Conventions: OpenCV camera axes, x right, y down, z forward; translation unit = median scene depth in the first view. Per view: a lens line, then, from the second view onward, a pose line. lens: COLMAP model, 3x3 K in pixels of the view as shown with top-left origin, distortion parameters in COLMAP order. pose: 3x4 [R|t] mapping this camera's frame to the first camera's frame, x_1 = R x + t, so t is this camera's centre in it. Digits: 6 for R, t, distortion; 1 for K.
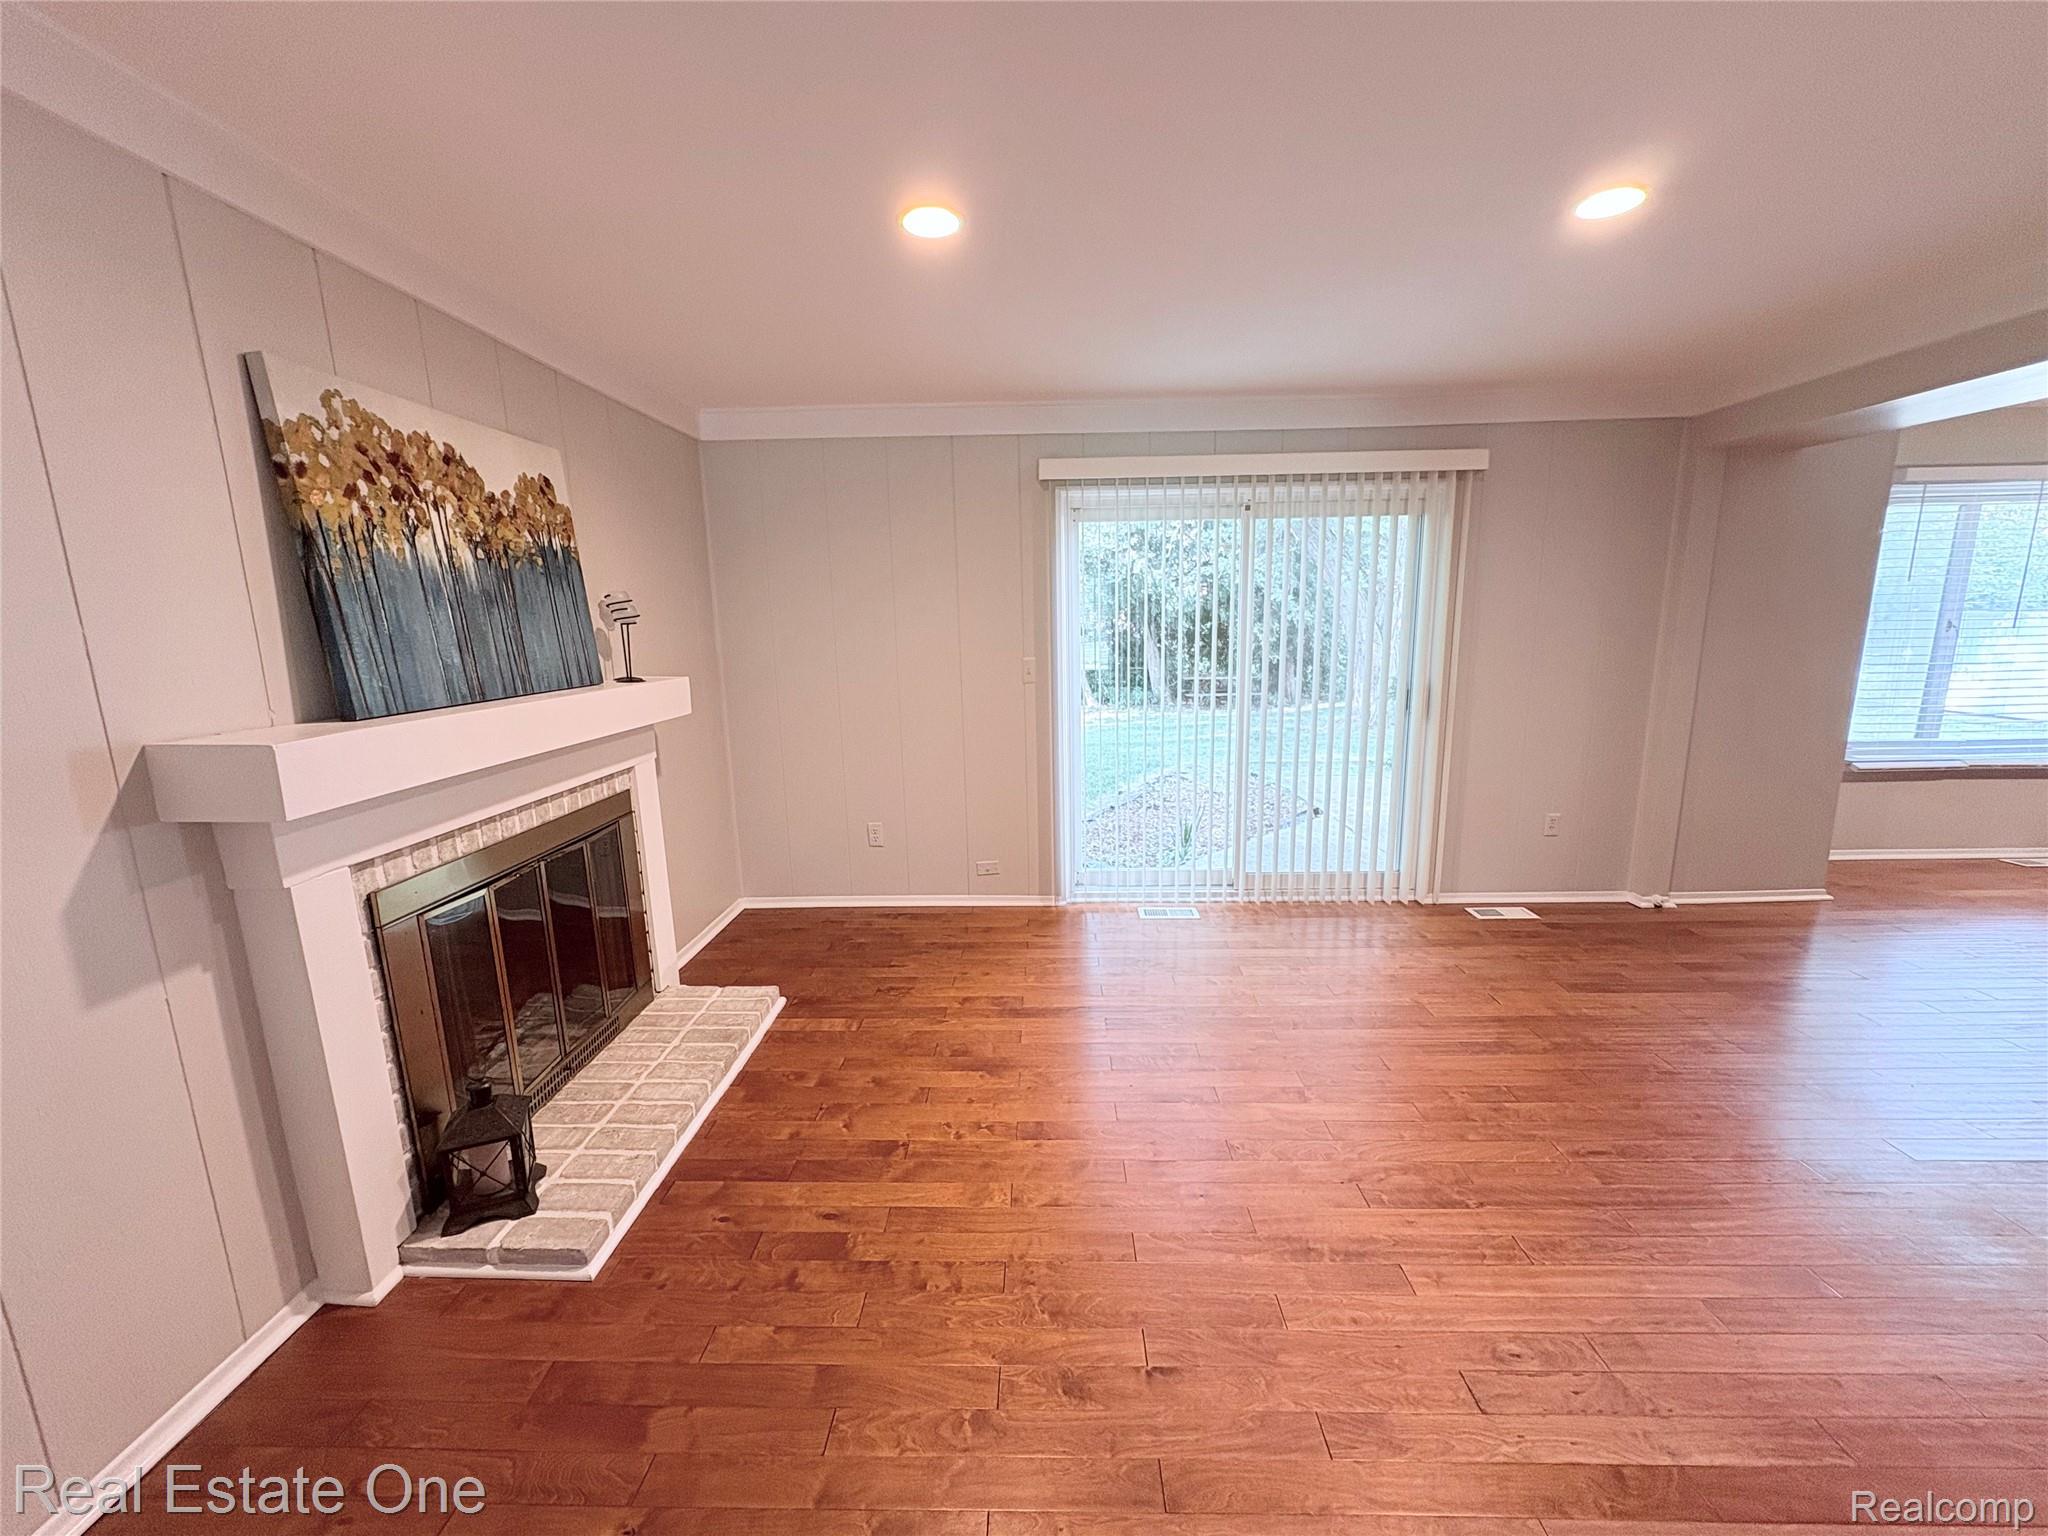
lens RADIAL K [[813.5, 0, 1024.0], [0, 813.5, 768.0], [0, 0, 1]] dist [0.001283, 0.000100]
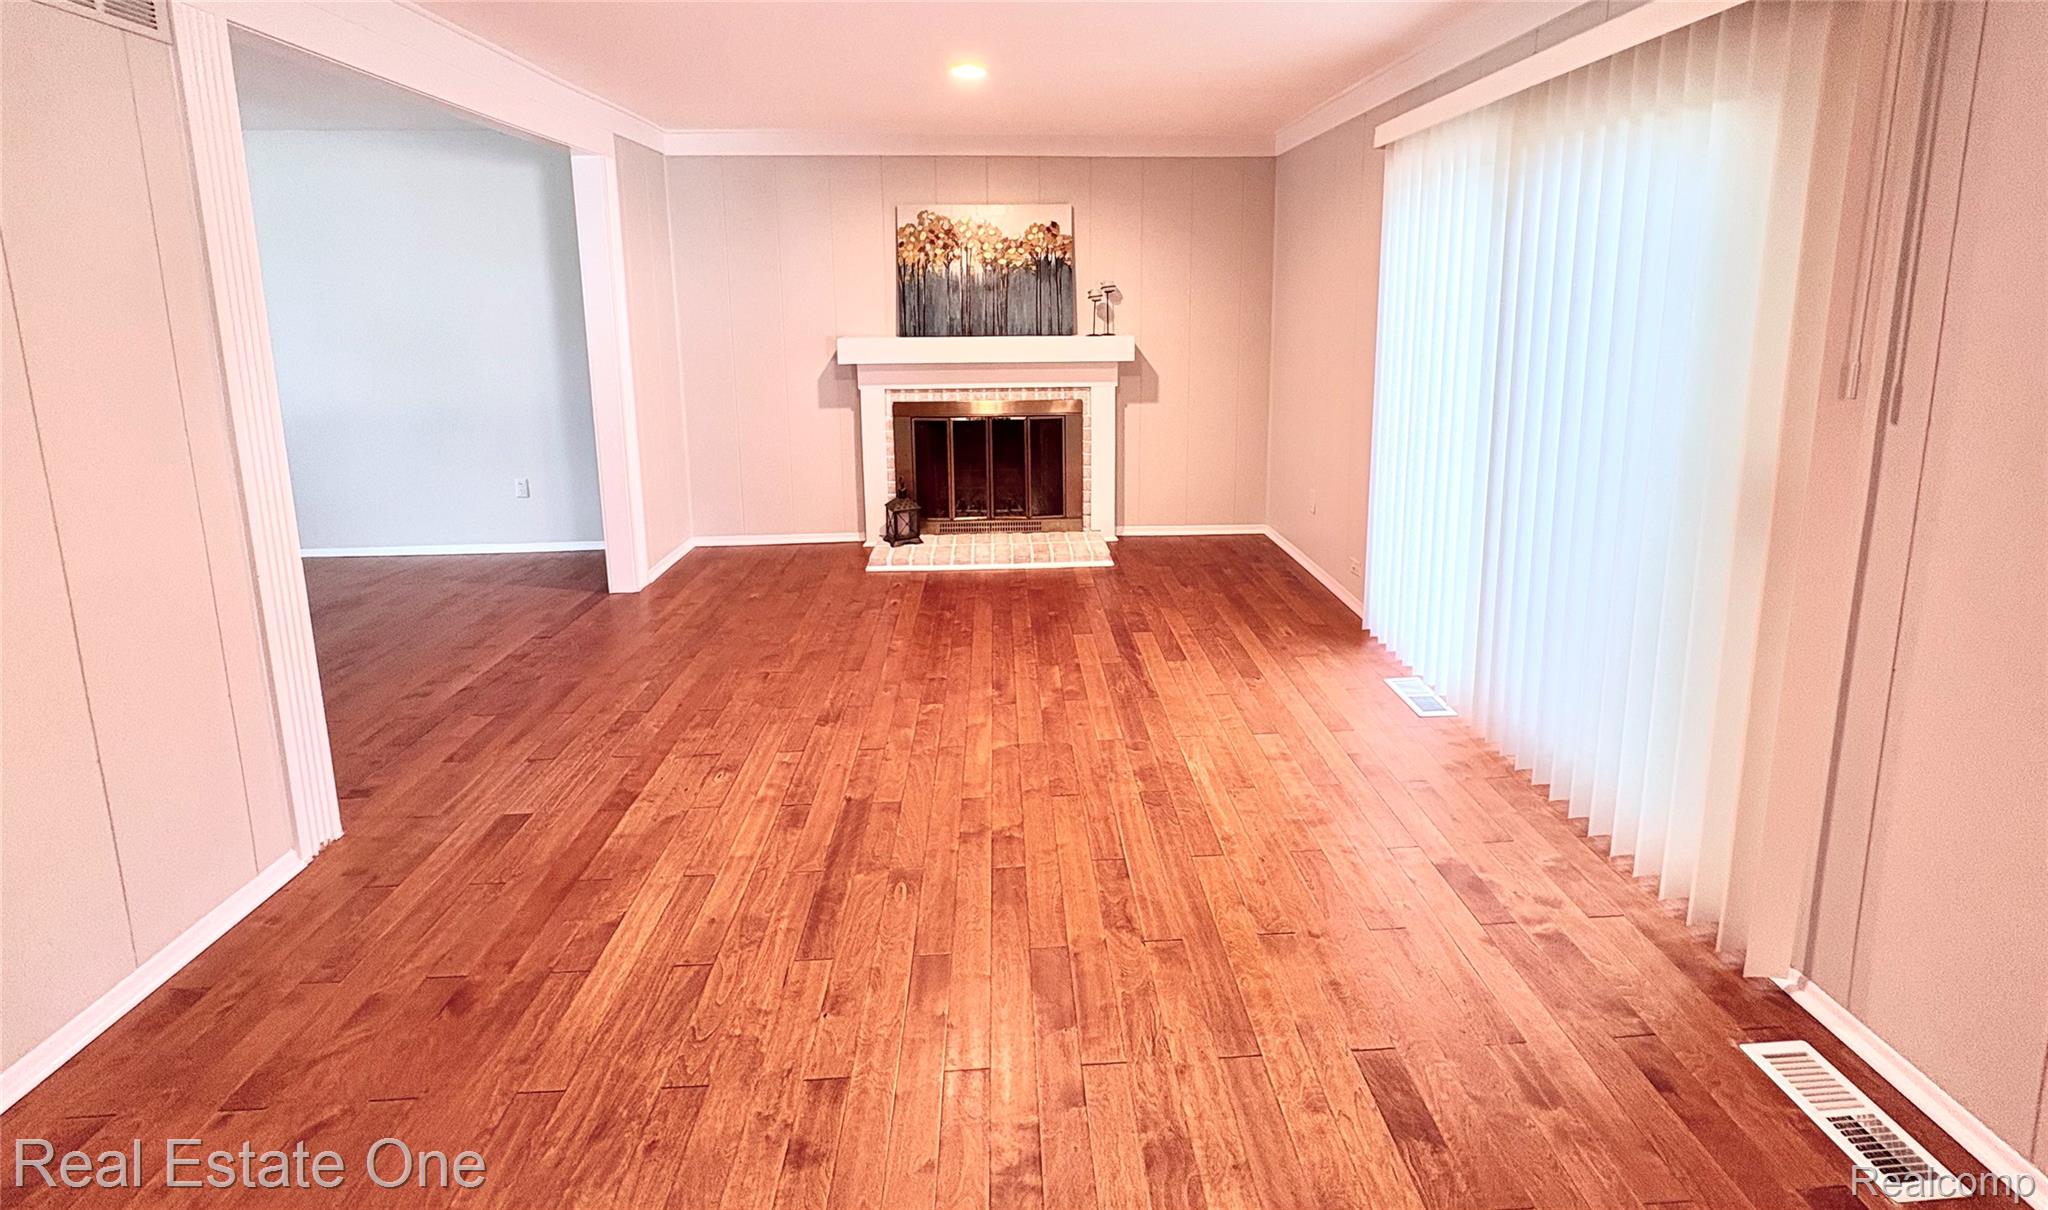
lens RADIAL K [[812.0, 0, 1042.7], [0, 812.0, 428.0], [0, 0, 1]] dist [0.000266, -0.000029]
pose [[0.087549, 0.167471, -0.981982, 1.588120], [-0.175499, 0.972942, 0.150282, -0.210408], [0.980579, 0.159180, 0.114571, 1.017503]]
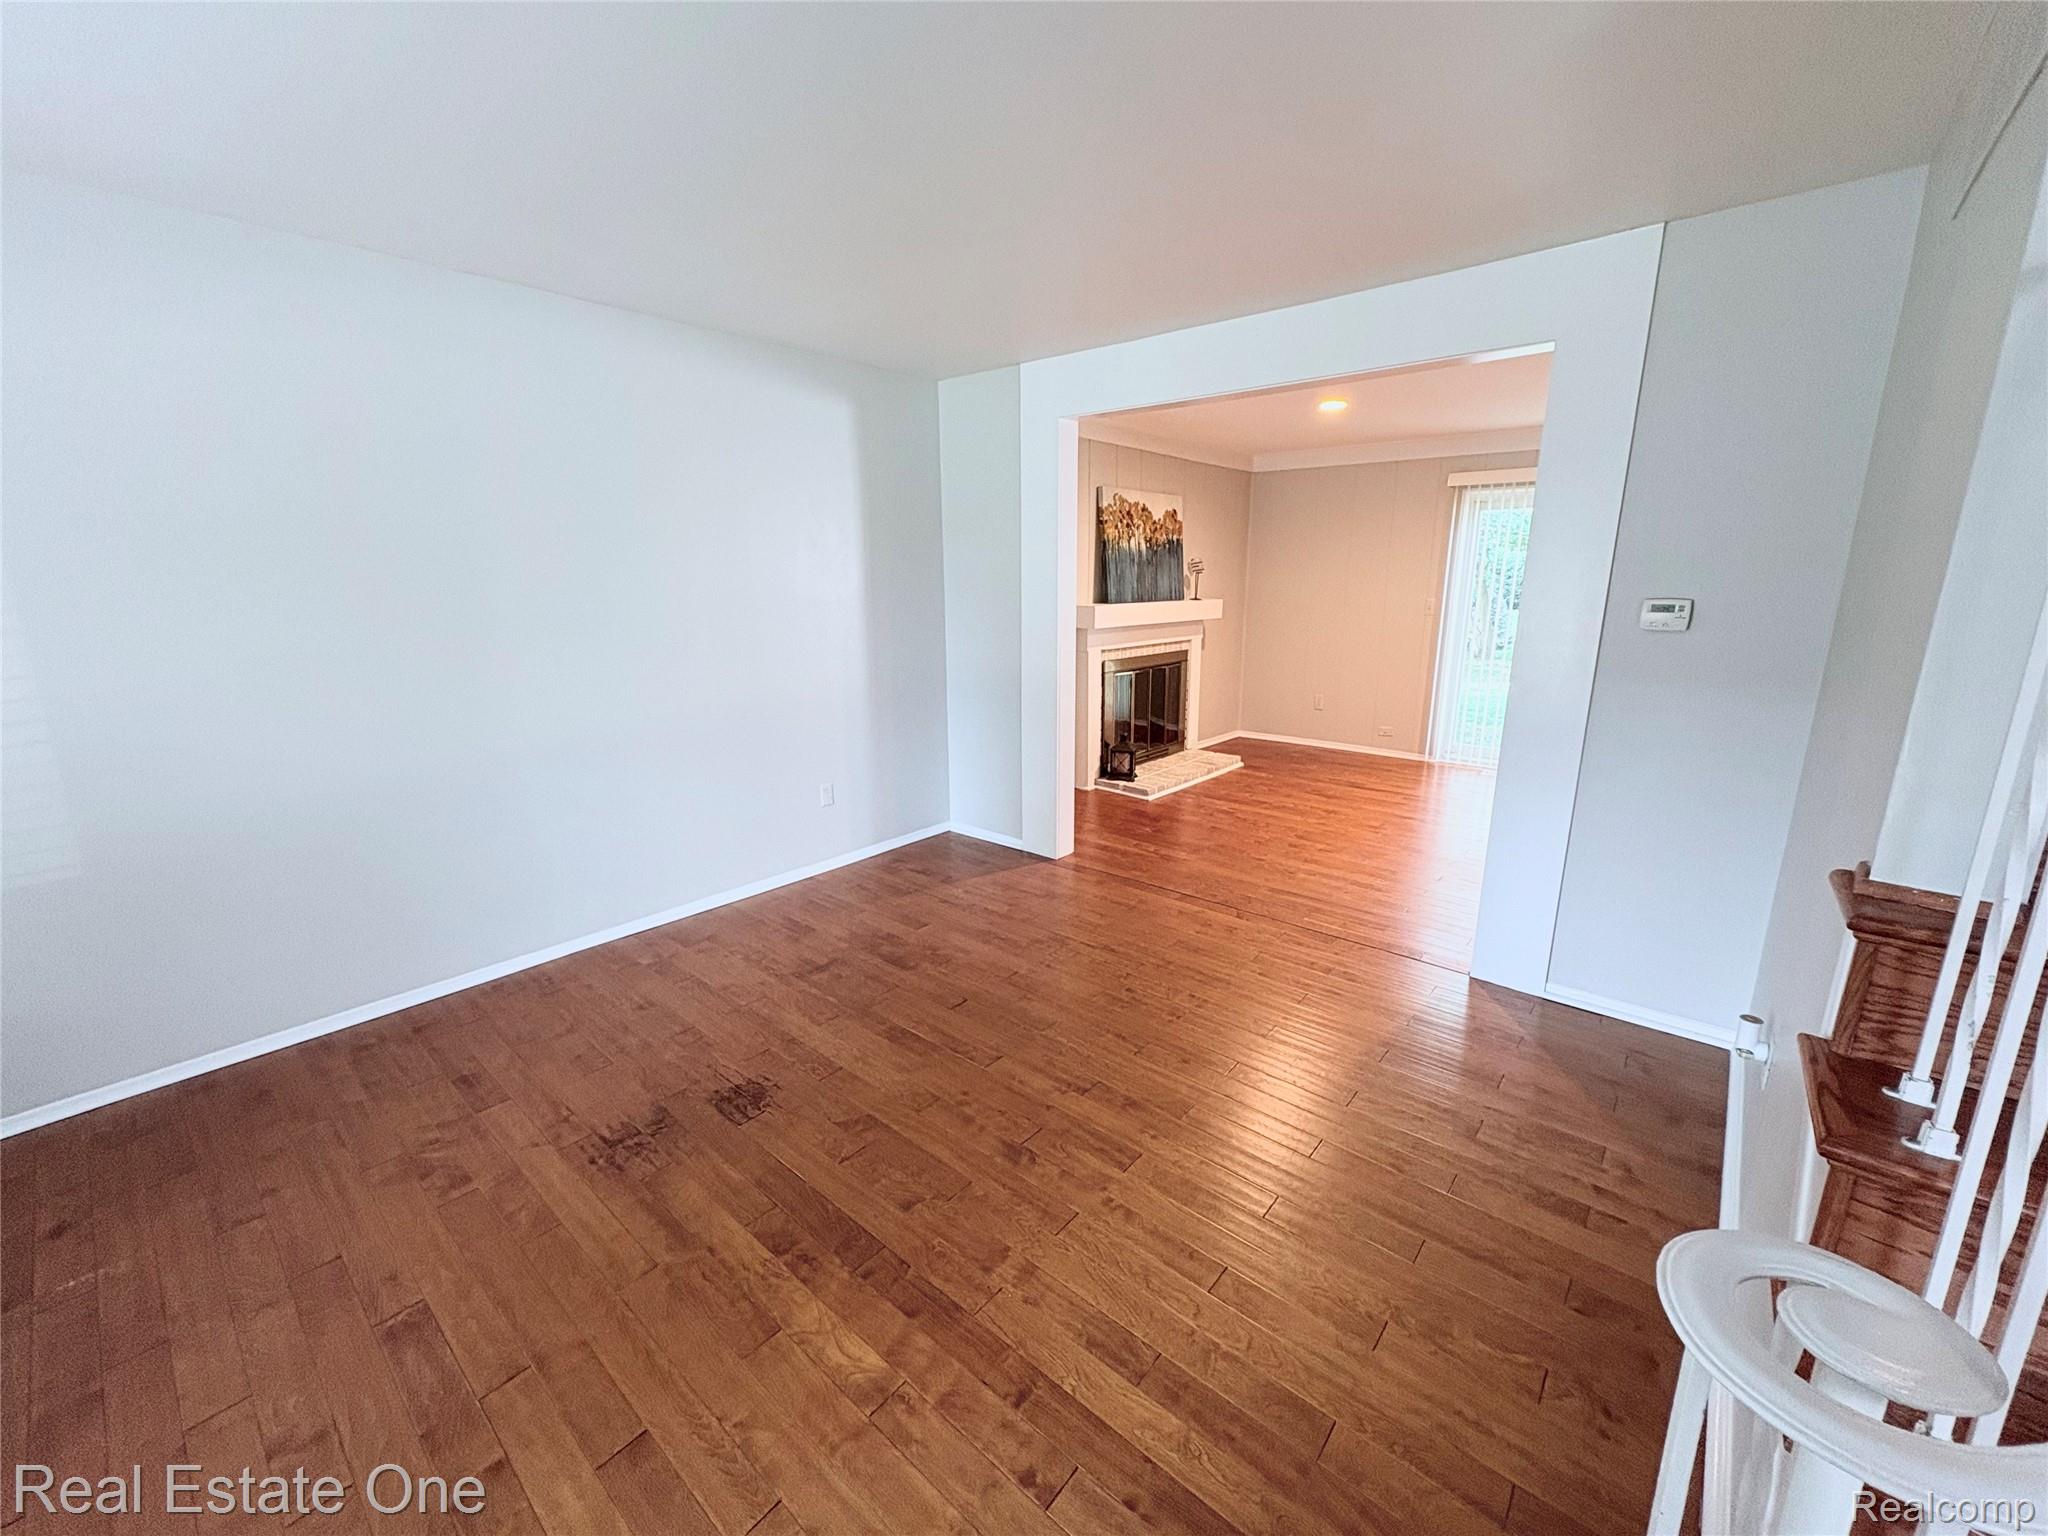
lens RADIAL K [[813.5, 0, 1024.0], [0, 813.5, 768.0], [0, 0, 1]] dist [0.001283, 0.000100]
pose [[0.776947, 0.161618, -0.608468, 0.760321], [-0.126162, 0.986852, 0.101028, 0.240499], [0.616796, -0.001728, 0.787122, -1.362802]]
